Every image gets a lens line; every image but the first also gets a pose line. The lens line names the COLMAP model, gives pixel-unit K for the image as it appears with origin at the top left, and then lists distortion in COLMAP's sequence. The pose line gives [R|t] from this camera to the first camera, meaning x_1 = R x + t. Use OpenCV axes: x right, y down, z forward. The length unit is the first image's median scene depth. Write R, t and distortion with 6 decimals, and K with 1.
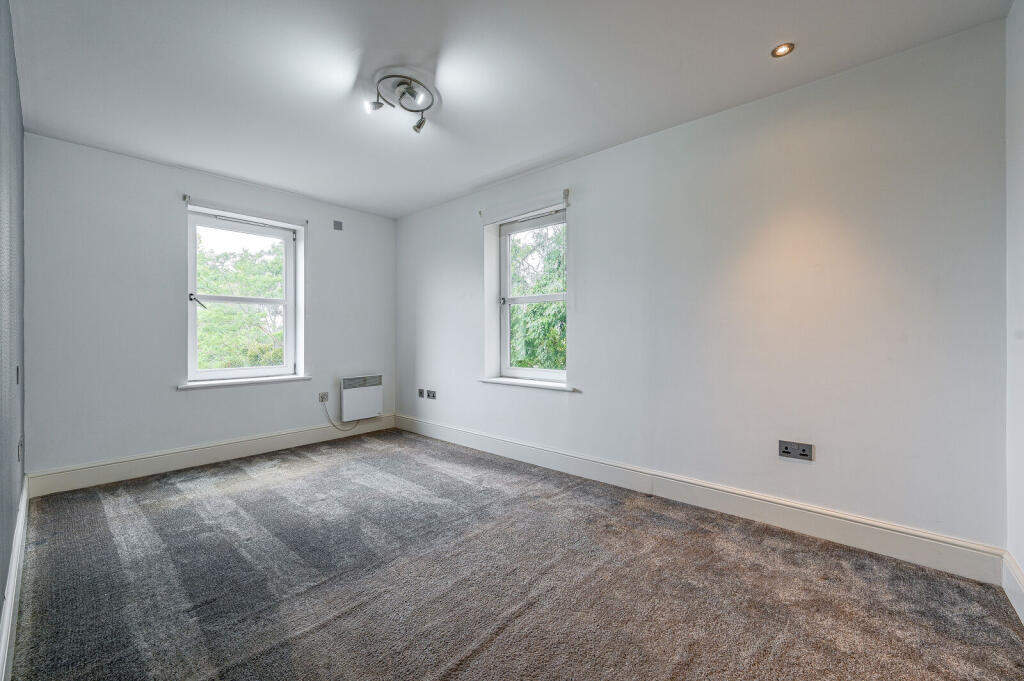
lens RADIAL K [[405.3, 0, 510.6], [0, 405.3, 336.5], [0, 0, 1]] dist [0.001030, 0.000303]
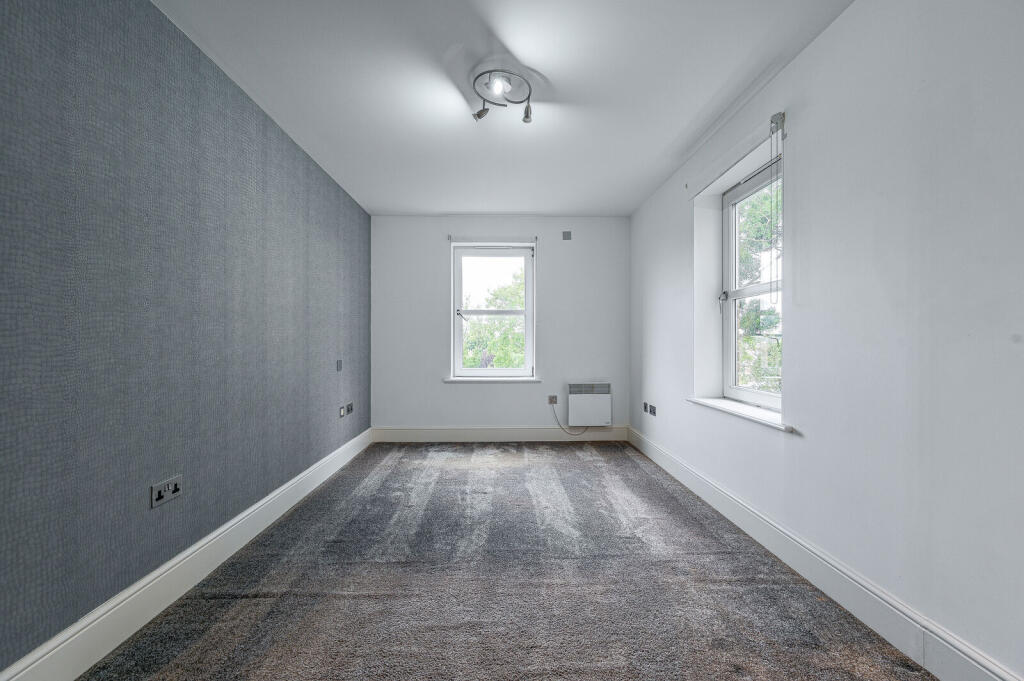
lens RADIAL K [[405.3, 0, 511.2], [0, 405.3, 342.9], [0, 0, 1]] dist [0.001030, 0.000303]
pose [[0.681993, 0.003338, -0.731351, 0.311340], [-0.003232, 0.999994, 0.001550, -0.001604], [0.731351, 0.001307, 0.682000, 0.253248]]
